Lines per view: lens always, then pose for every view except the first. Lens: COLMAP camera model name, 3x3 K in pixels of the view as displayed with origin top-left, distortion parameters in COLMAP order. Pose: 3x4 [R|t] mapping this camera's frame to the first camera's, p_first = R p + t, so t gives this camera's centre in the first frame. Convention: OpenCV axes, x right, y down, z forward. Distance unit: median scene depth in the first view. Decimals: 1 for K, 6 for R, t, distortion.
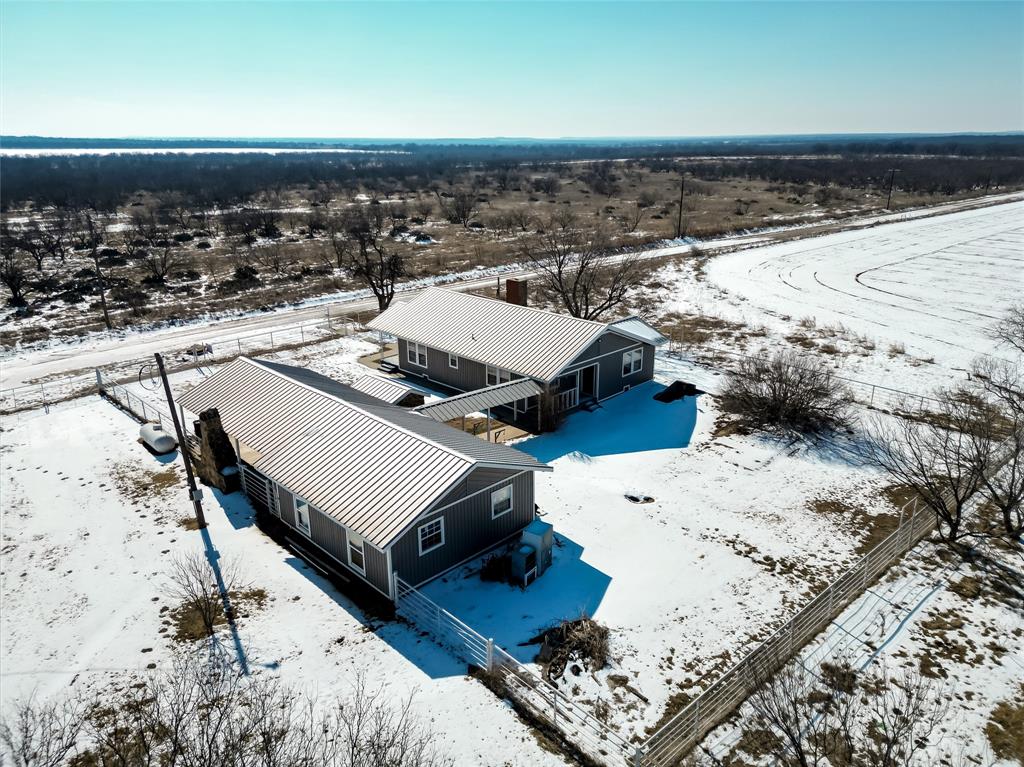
lens RADIAL K [[710.9, 0, 512.0], [0, 710.9, 383.5], [0, 0, 1]] dist [0.083818, -0.087142]
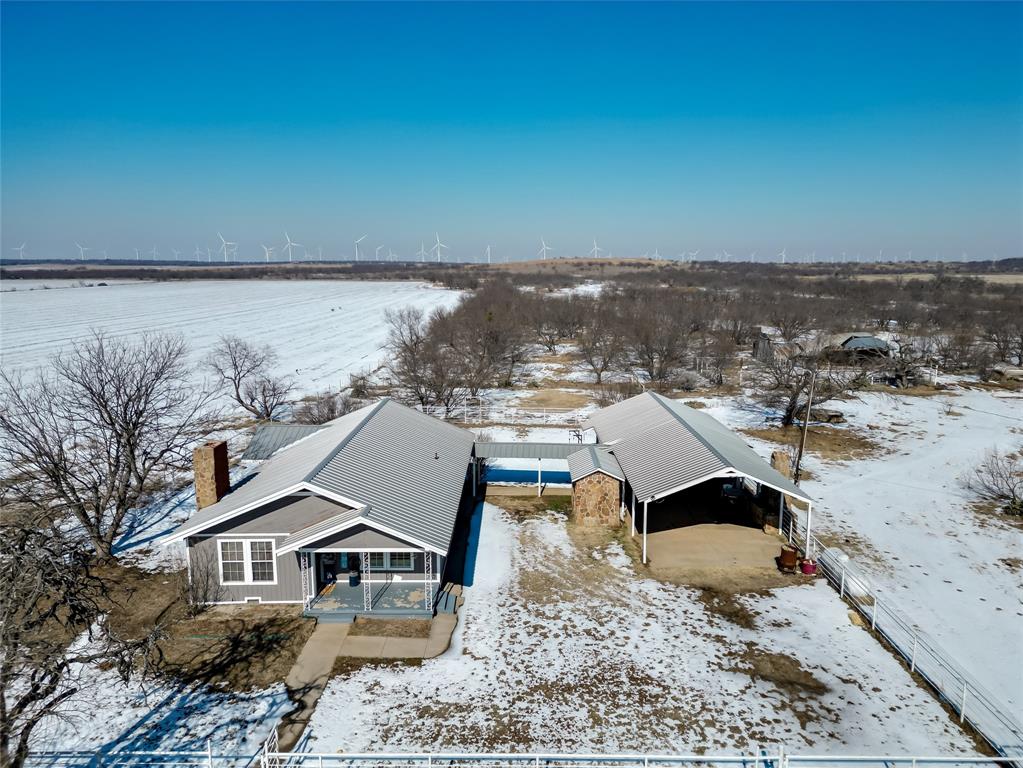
lens RADIAL K [[710.2, 0, 511.5], [0, 710.2, 384.0], [0, 0, 1]] dist [0.083818, -0.087142]
pose [[-0.707342, -0.115380, 0.697391, -0.682198], [0.226161, 0.897789, 0.377924, -0.434071], [-0.669715, 0.425044, -0.608950, 1.463960]]
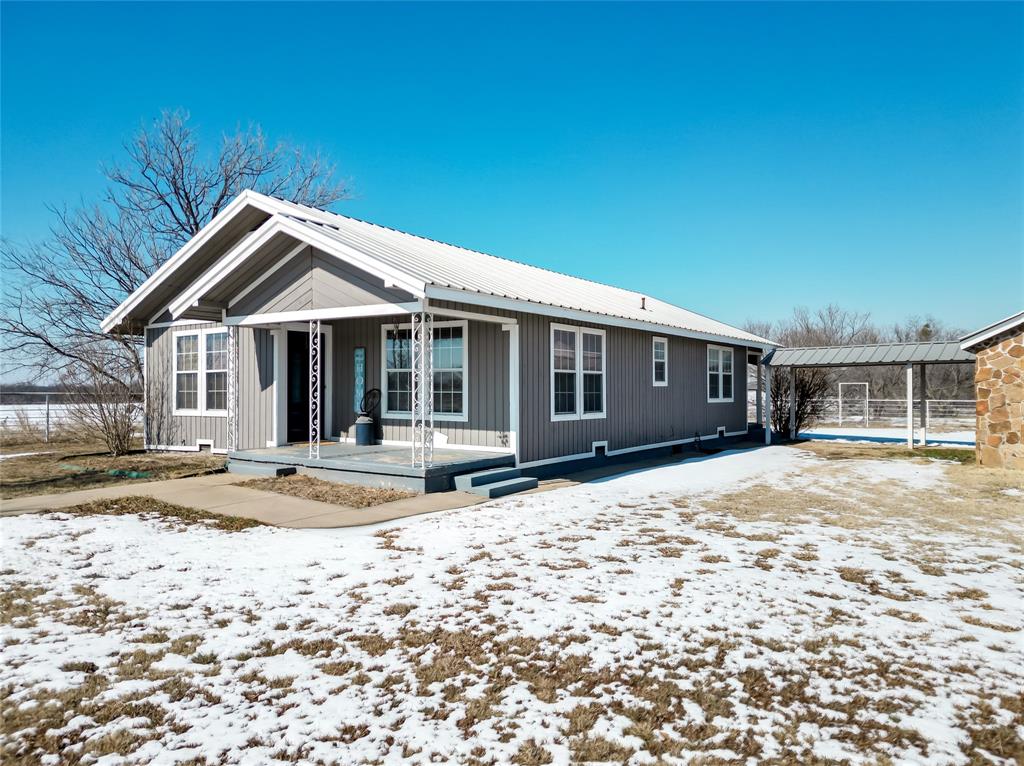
lens RADIAL K [[710.9, 0, 512.0], [0, 710.9, 383.0], [0, 0, 1]] dist [0.083818, -0.087142]
pose [[-0.172233, 0.012886, 0.984972, -0.466362], [0.316027, 0.947781, 0.042862, -0.068712], [-0.932986, 0.318660, -0.167311, 1.219539]]
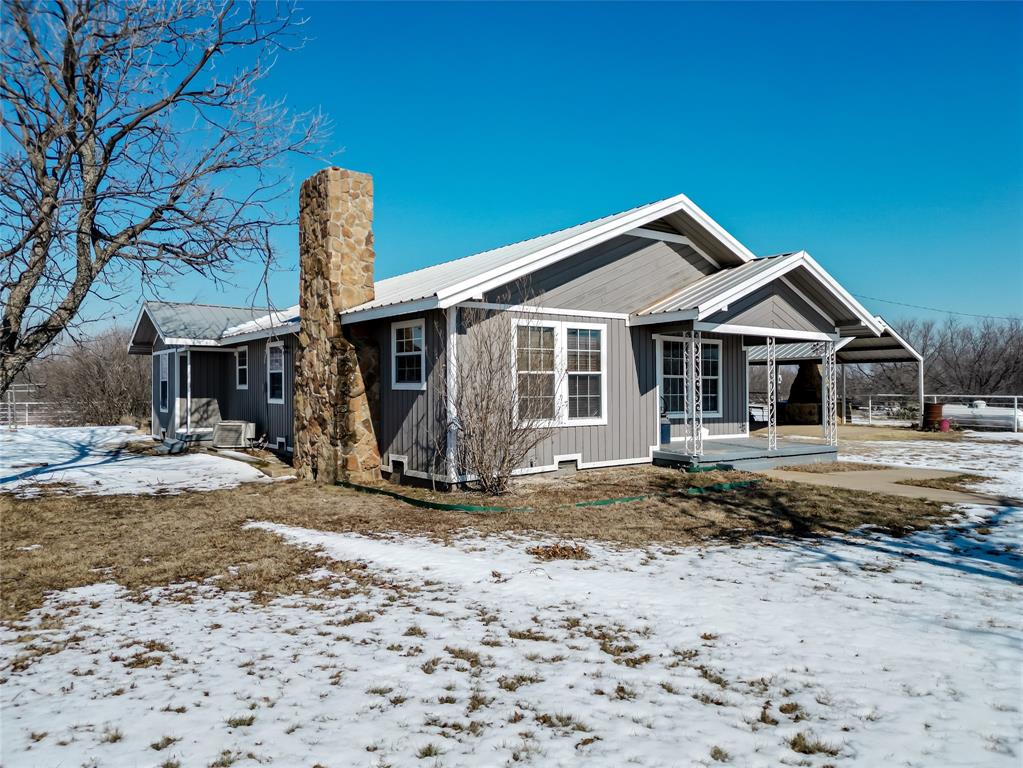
lens RADIAL K [[710.2, 0, 511.5], [0, 710.2, 384.0], [0, 0, 1]] dist [0.083818, -0.087142]
pose [[-0.989033, 0.008816, 0.147431, -0.116226], [0.054361, 0.949872, 0.307878, -0.191546], [-0.137326, 0.312516, -0.939934, 1.572946]]
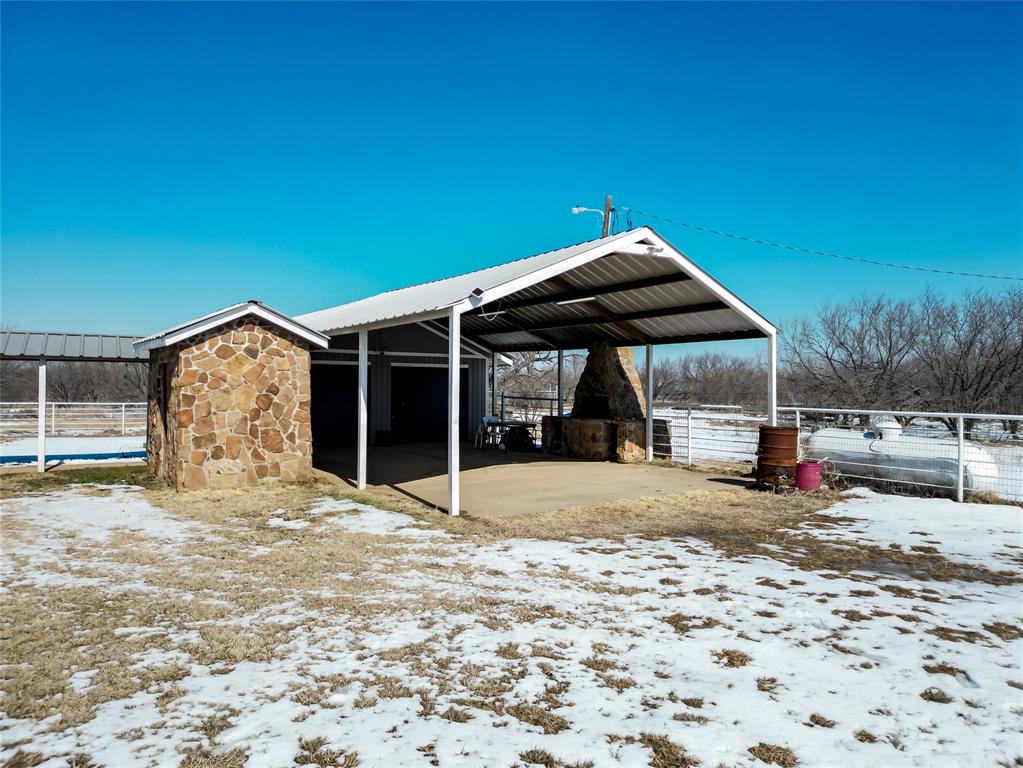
lens RADIAL K [[710.2, 0, 511.5], [0, 710.2, 384.0], [0, 0, 1]] dist [0.083818, -0.087142]
pose [[-0.985094, -0.001120, 0.172015, -0.340318], [0.052573, 0.950171, 0.307265, -0.064449], [-0.163788, 0.311729, -0.935948, 1.195190]]
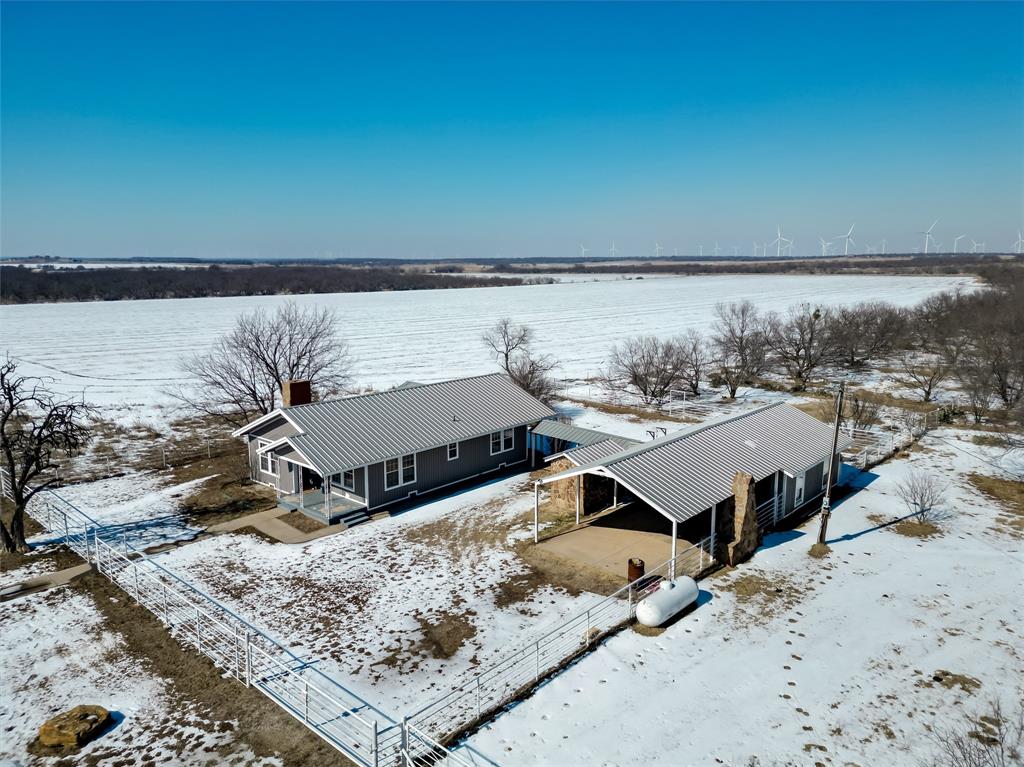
lens RADIAL K [[710.9, 0, 512.0], [0, 710.9, 383.5], [0, 0, 1]] dist [0.083818, -0.087142]
pose [[-0.051819, -0.168851, 0.984279, -1.018058], [0.320367, 0.930701, 0.176526, -0.262271], [-0.945875, 0.324477, 0.005867, 0.962530]]
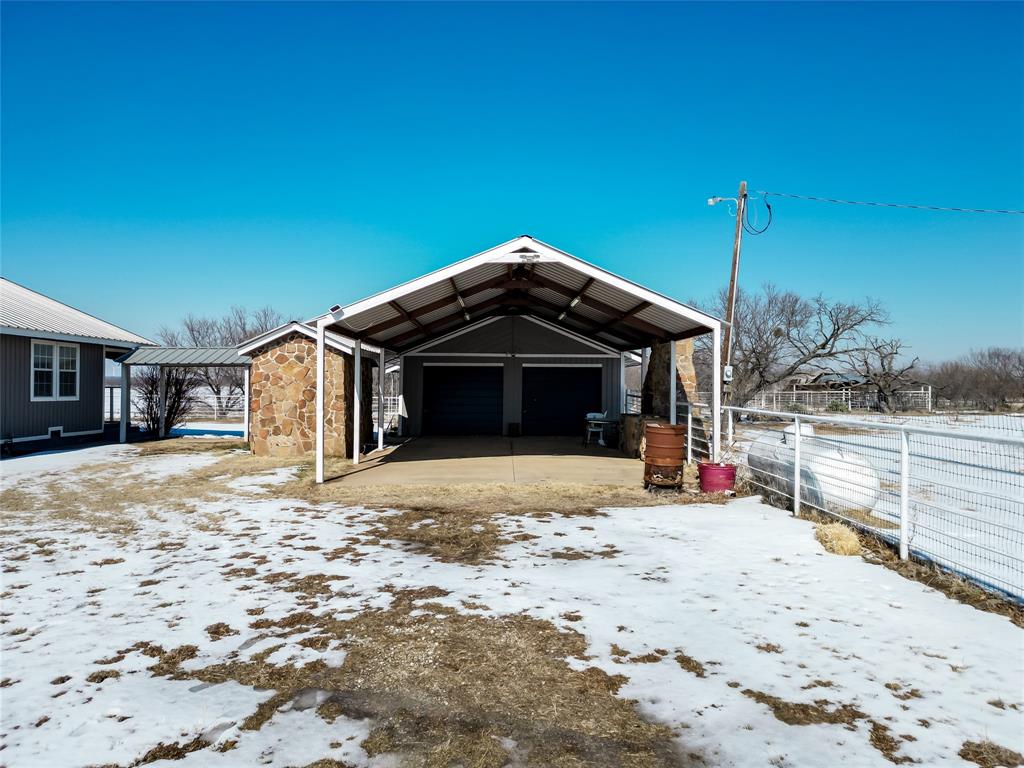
lens RADIAL K [[710.9, 0, 512.0], [0, 710.9, 384.0], [0, 0, 1]] dist [0.083818, -0.087142]
pose [[-0.726056, -0.000699, 0.687635, -0.545445], [0.213751, 0.950229, 0.226660, -0.044535], [-0.653570, 0.311550, -0.689770, 1.138218]]
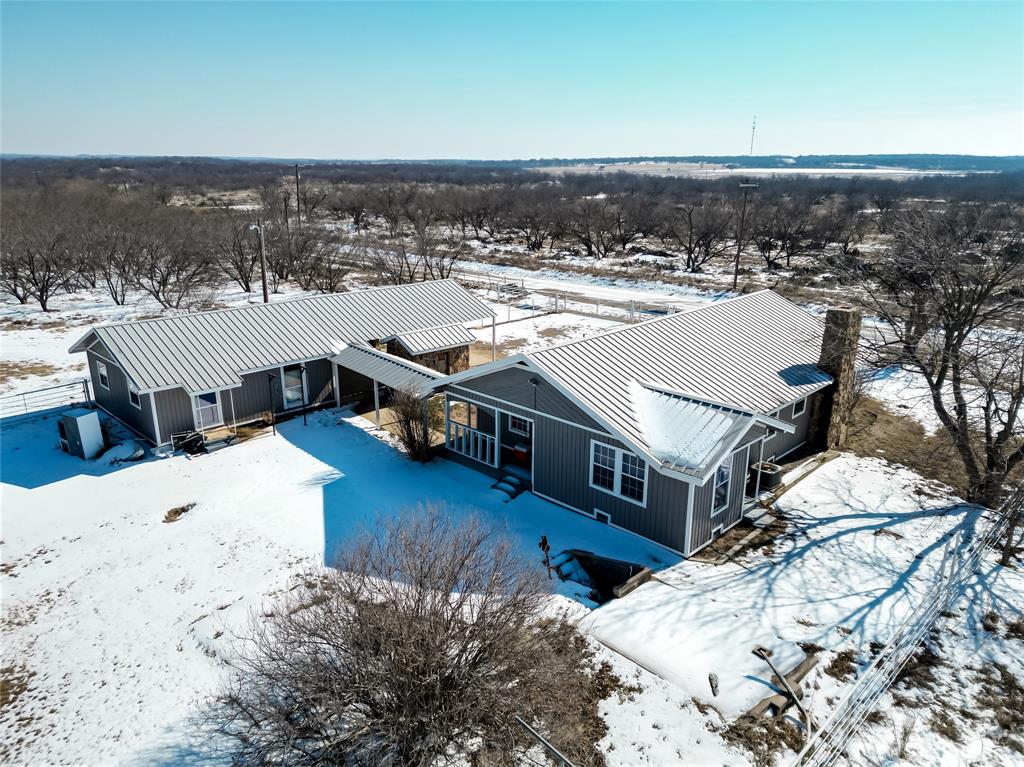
lens RADIAL K [[710.9, 0, 512.0], [0, 710.9, 383.5], [0, 0, 1]] dist [0.083818, -0.087142]
pose [[0.005413, 0.296808, -0.954922, 0.642192], [-0.325803, 0.903354, 0.278933, -0.204470], [0.945422, 0.309607, 0.101590, 0.928073]]
